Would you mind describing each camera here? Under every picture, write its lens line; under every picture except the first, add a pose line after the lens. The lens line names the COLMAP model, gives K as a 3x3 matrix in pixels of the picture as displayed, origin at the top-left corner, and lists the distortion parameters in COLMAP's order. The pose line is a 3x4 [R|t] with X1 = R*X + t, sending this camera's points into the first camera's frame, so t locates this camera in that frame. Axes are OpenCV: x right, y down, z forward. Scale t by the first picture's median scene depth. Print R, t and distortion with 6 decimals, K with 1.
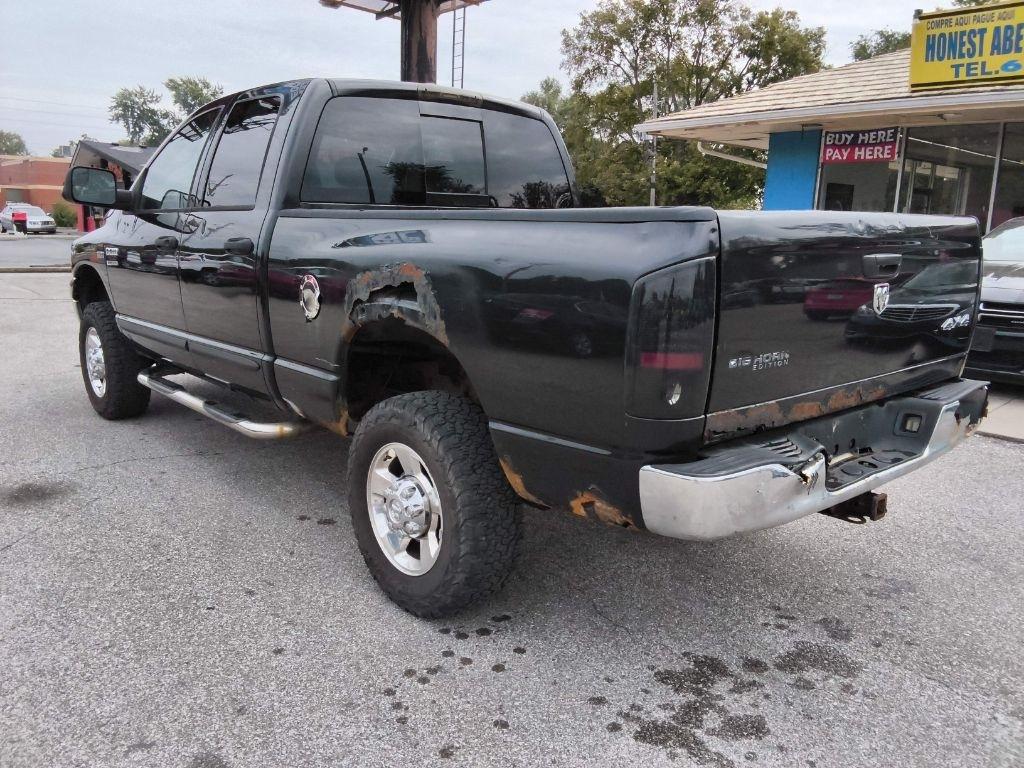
lens RADIAL K [[816.6, 0, 501.3], [0, 816.6, 385.8], [0, 0, 1]] dist [0.081862, -0.133058]
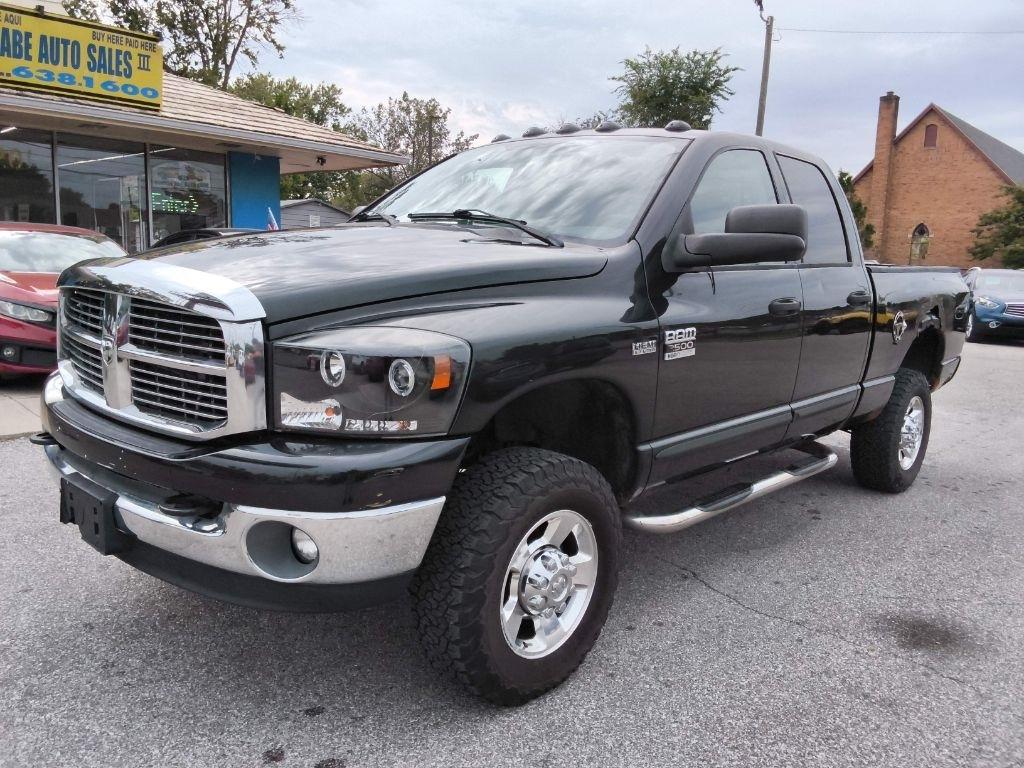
lens RADIAL K [[816.6, 0, 501.3], [0, 816.6, 385.8], [0, 0, 1]] dist [0.081862, -0.133058]
pose [[-0.110847, -0.184437, 0.976574, -1.228479], [0.154896, 0.967415, 0.200289, -0.313256], [-0.981692, 0.173469, -0.078666, 1.393856]]
